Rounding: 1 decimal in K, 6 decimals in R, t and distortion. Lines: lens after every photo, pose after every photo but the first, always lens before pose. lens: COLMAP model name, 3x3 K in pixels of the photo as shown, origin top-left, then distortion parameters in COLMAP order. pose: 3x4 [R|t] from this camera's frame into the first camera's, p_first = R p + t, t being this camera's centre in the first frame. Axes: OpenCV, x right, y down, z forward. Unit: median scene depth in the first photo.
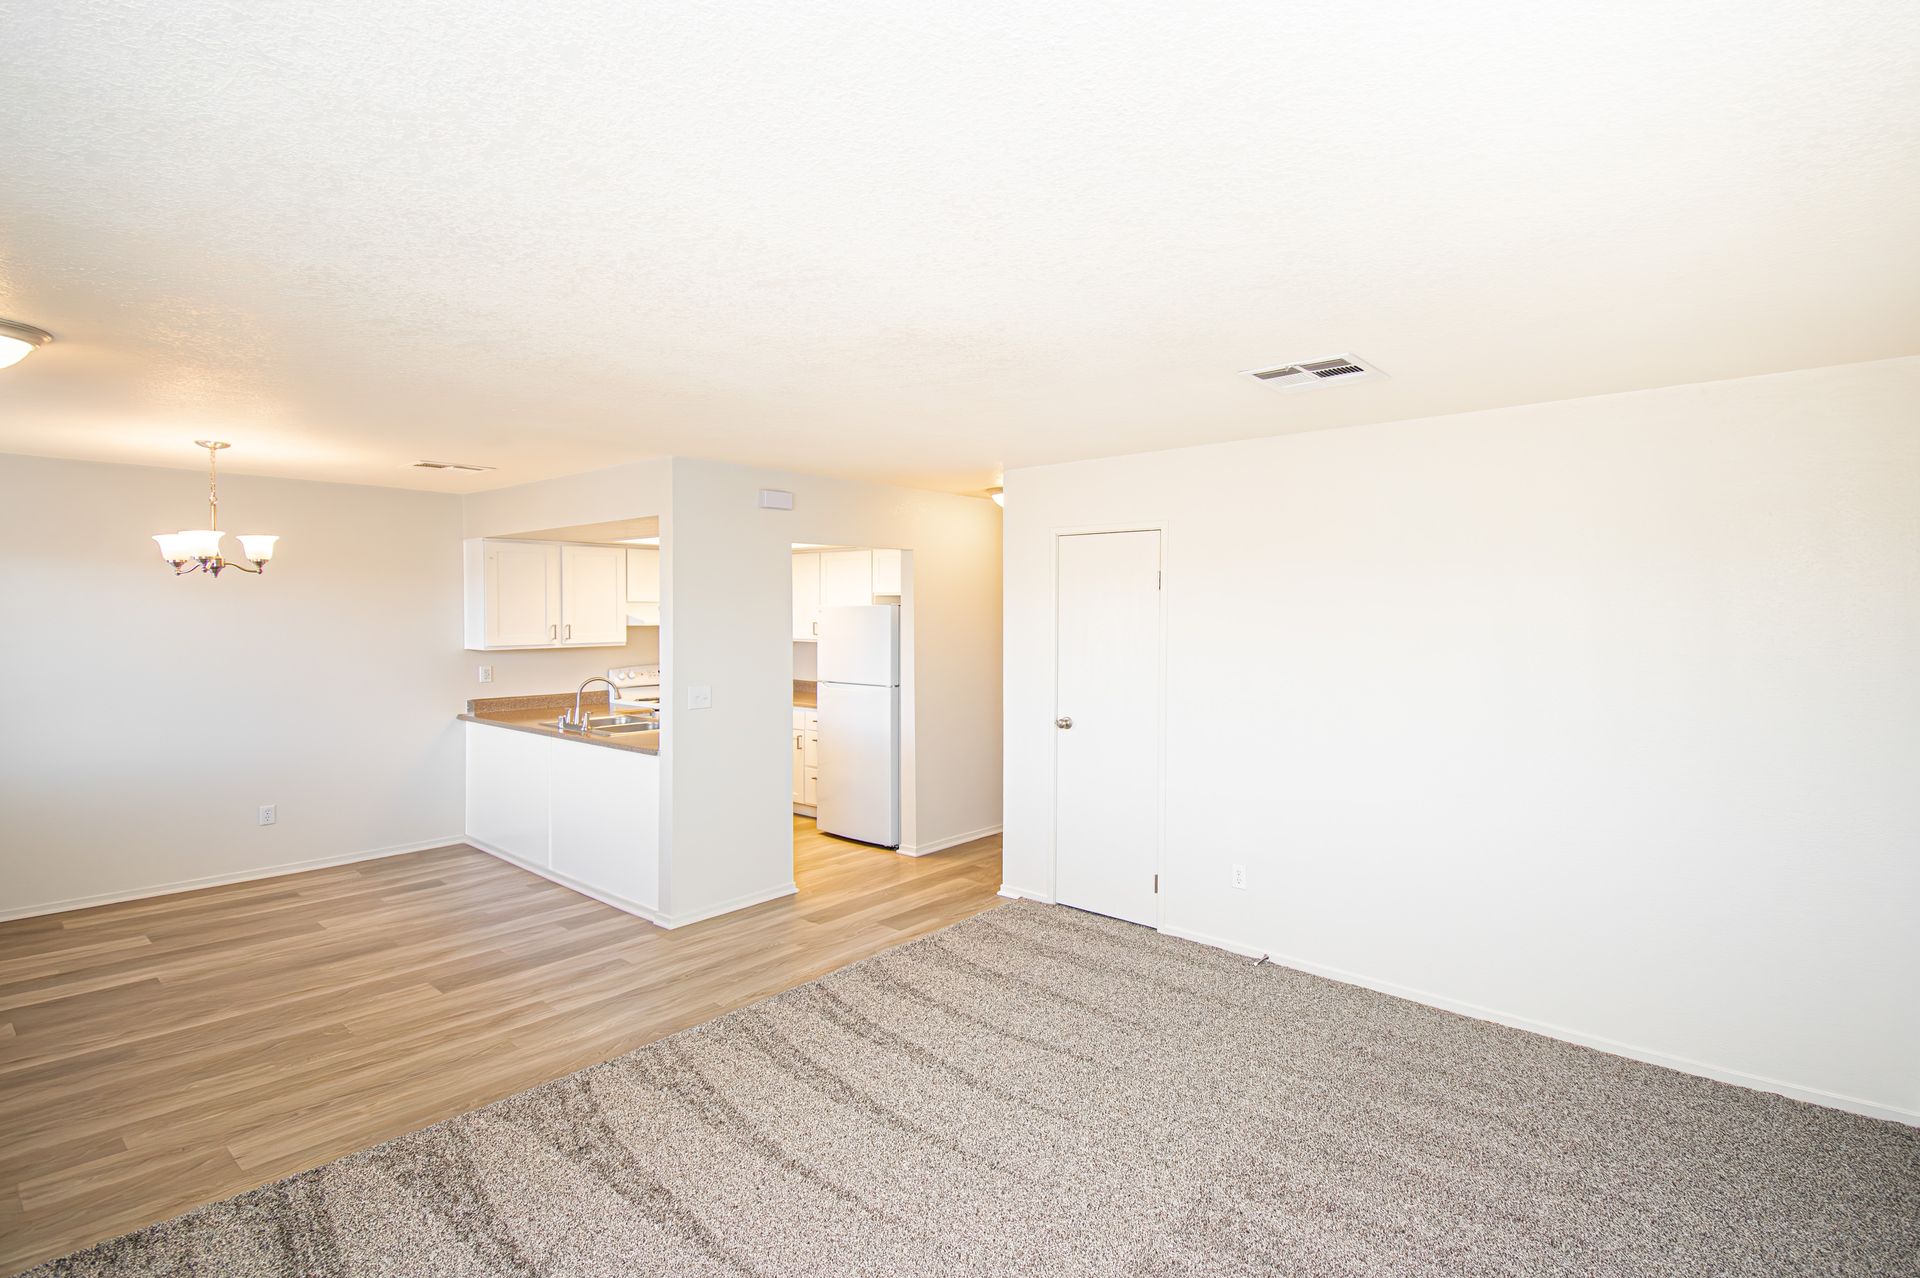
lens RADIAL K [[881.5, 0, 953.5], [0, 881.5, 624.8], [0, 0, 1]] dist [0.068877, -0.029116]
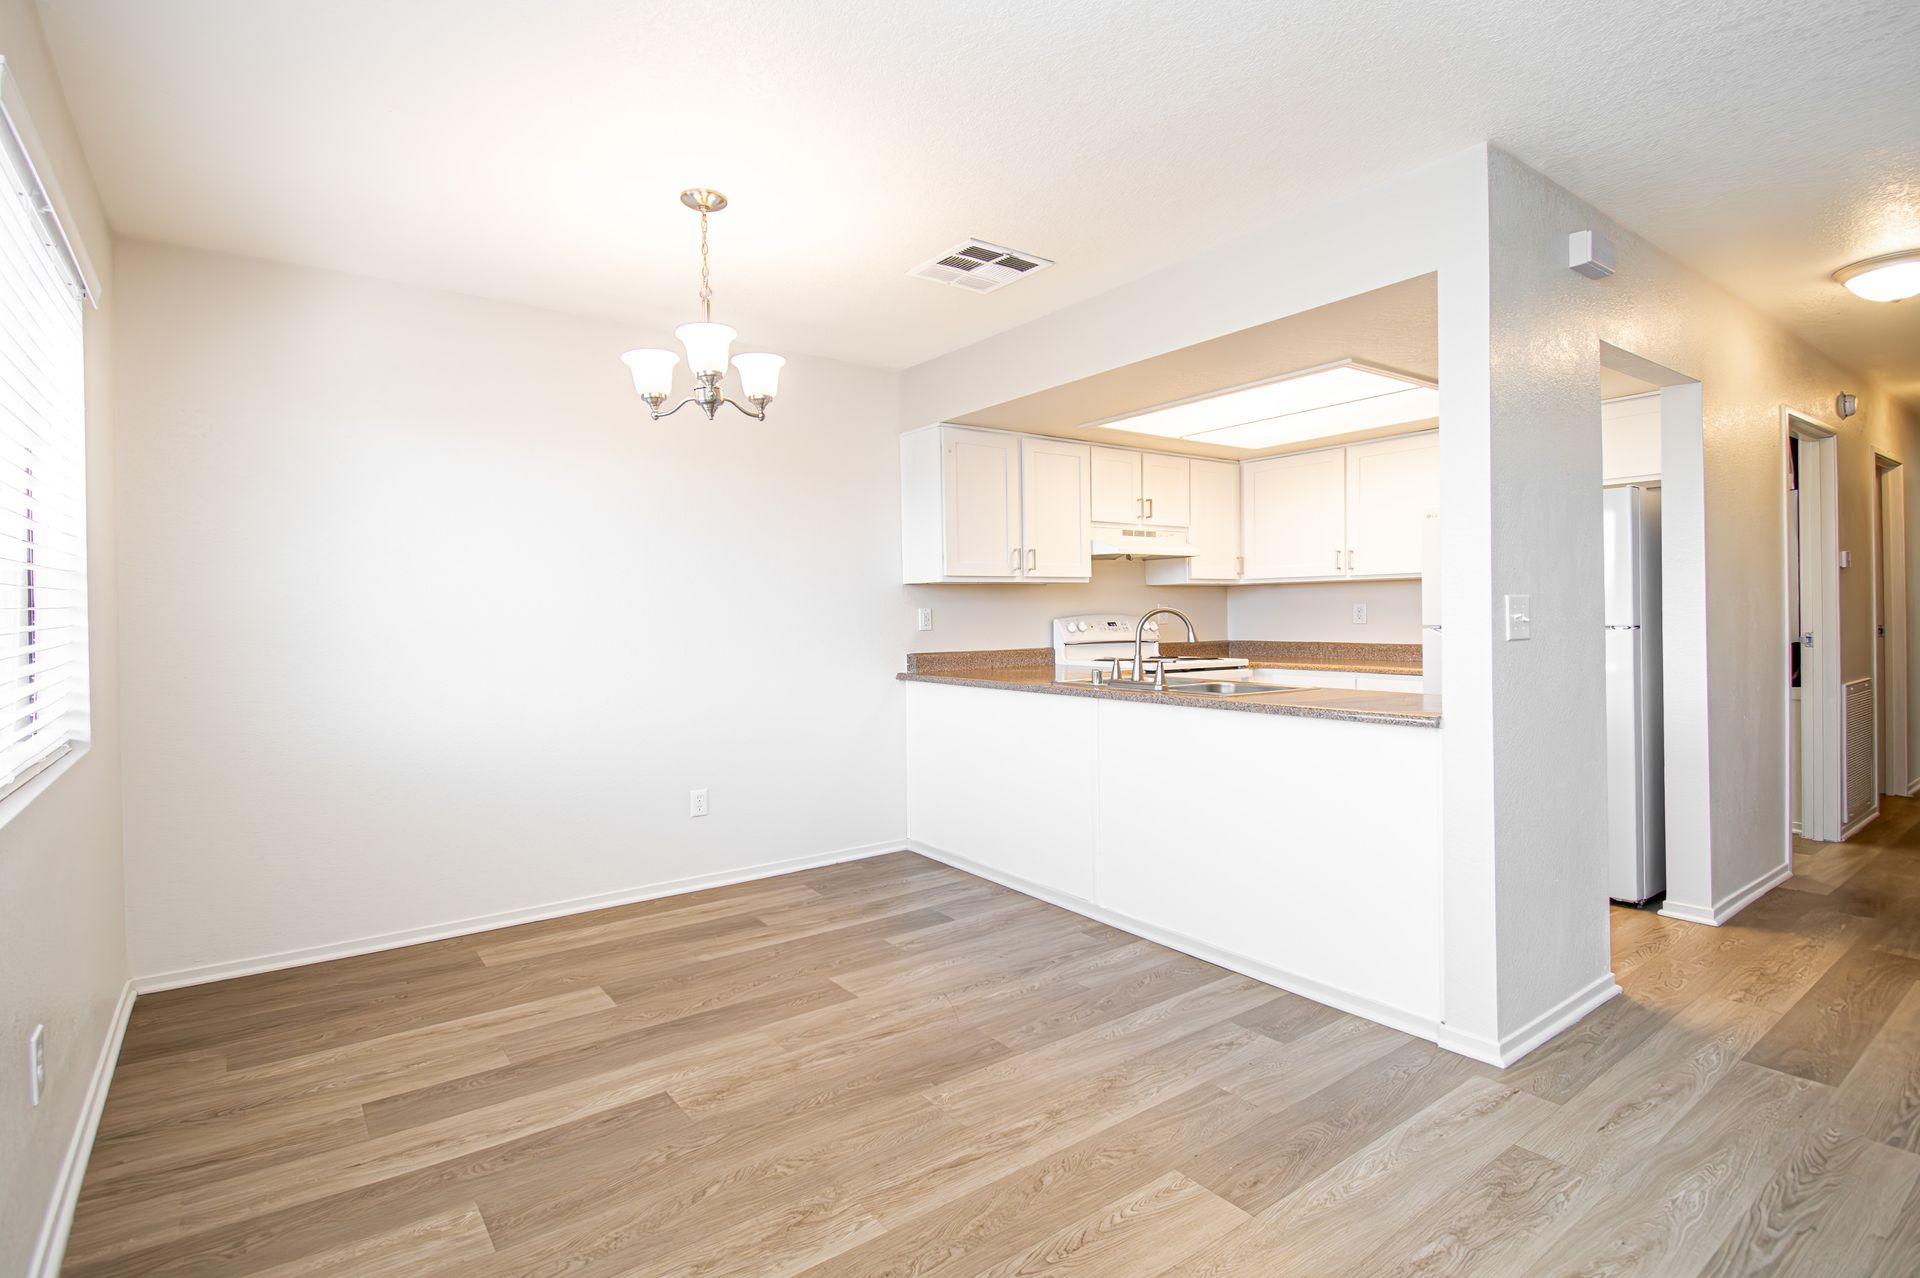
lens RADIAL K [[881.5, 0, 953.5], [0, 881.5, 624.8], [0, 0, 1]] dist [0.068877, -0.029116]
pose [[0.981549, -0.007476, -0.191063, -0.513486], [0.007808, 0.999969, 0.000984, 0.083551], [0.191050, -0.002458, 0.981577, 0.422956]]
